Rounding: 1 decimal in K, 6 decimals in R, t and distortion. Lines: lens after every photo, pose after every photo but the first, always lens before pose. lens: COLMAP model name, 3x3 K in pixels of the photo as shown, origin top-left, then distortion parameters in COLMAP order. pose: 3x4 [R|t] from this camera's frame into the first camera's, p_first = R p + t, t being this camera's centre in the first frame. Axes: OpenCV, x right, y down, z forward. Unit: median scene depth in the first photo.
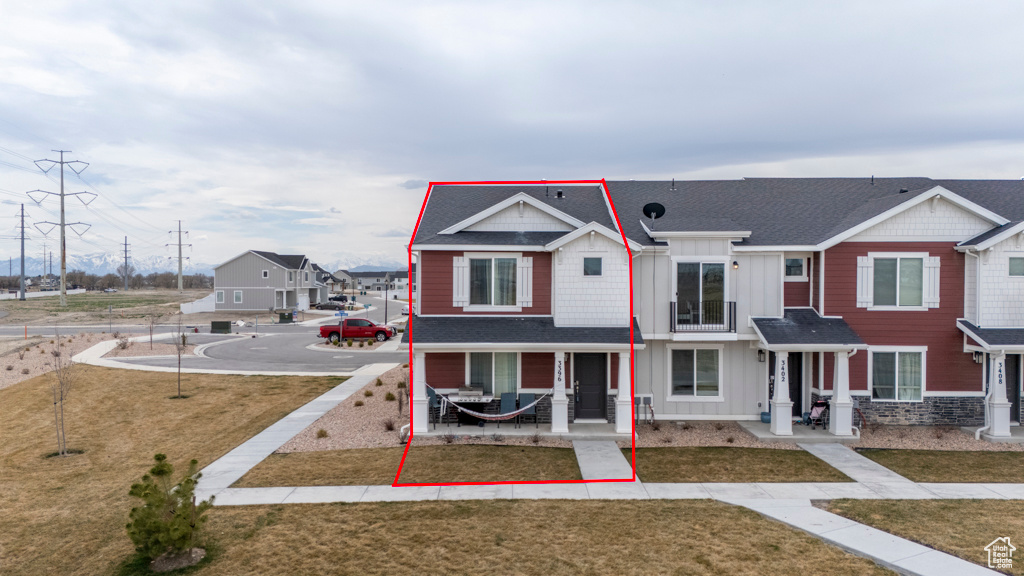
lens RADIAL K [[753.3, 0, 512.0], [0, 753.3, 288.0], [0, 0, 1]] dist [0.086084, -0.086639]
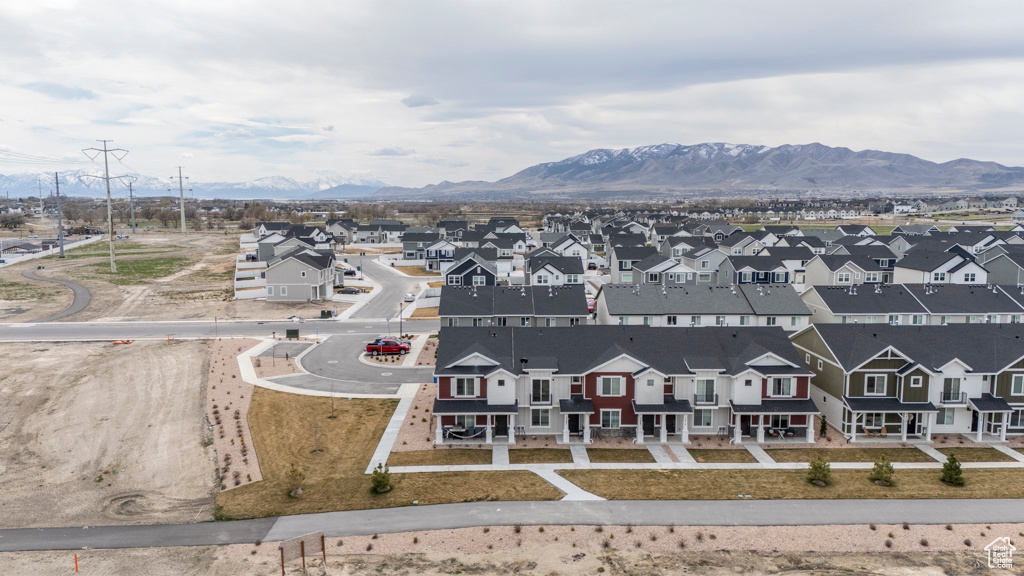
lens RADIAL K [[753.3, 0, 512.0], [0, 753.3, 288.0], [0, 0, 1]] dist [0.086084, -0.086639]
pose [[0.999773, -0.004585, 0.020788, 0.088796], [0.002323, 0.994198, 0.107537, -0.659927], [-0.021161, -0.107464, 0.993984, -1.684793]]
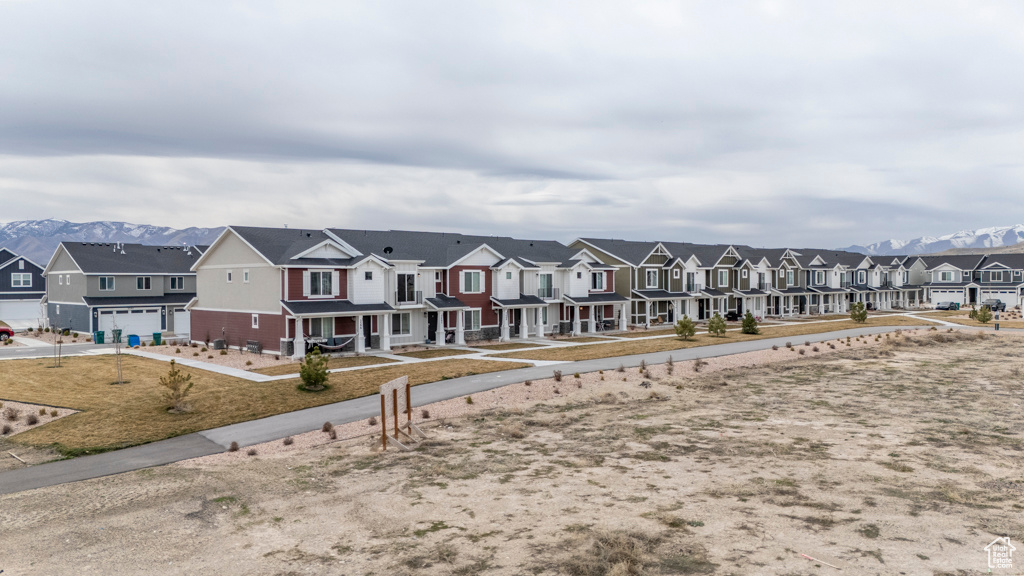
lens RADIAL K [[753.3, 0, 512.0], [0, 753.3, 288.0], [0, 0, 1]] dist [0.086084, -0.086639]
pose [[0.723994, -0.014507, 0.689654, -1.063527], [0.015424, 0.999869, 0.004841, 0.002267], [-0.689634, 0.007133, 0.724123, -0.829191]]
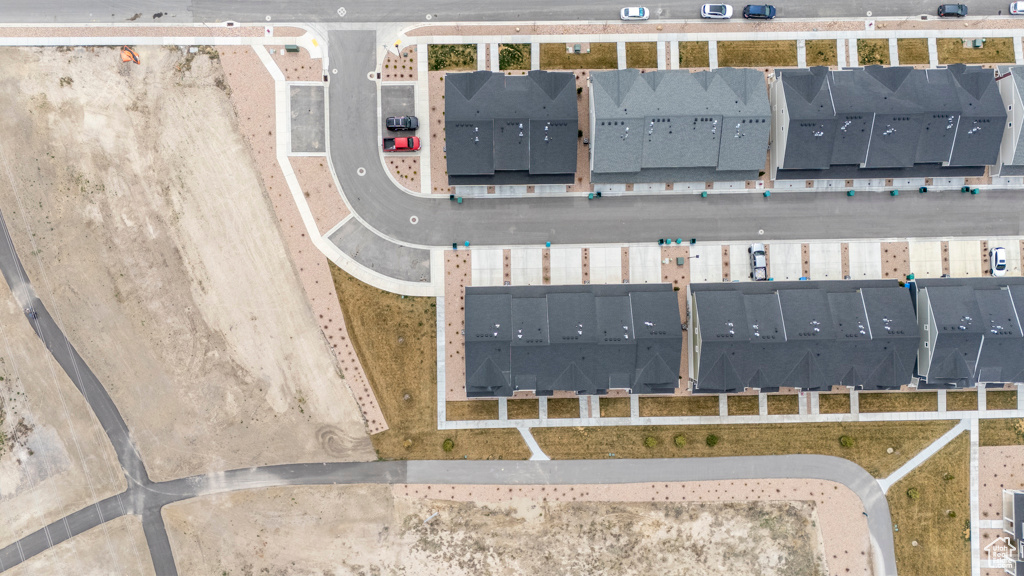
lens RADIAL K [[753.3, 0, 512.0], [0, 753.3, 288.0], [0, 0, 1]] dist [0.086084, -0.086639]
pose [[0.999434, -0.017591, 0.028674, 0.030598], [-0.028603, 0.004245, 0.999582, -4.890879], [-0.017705, -0.999836, 0.003739, 1.628645]]
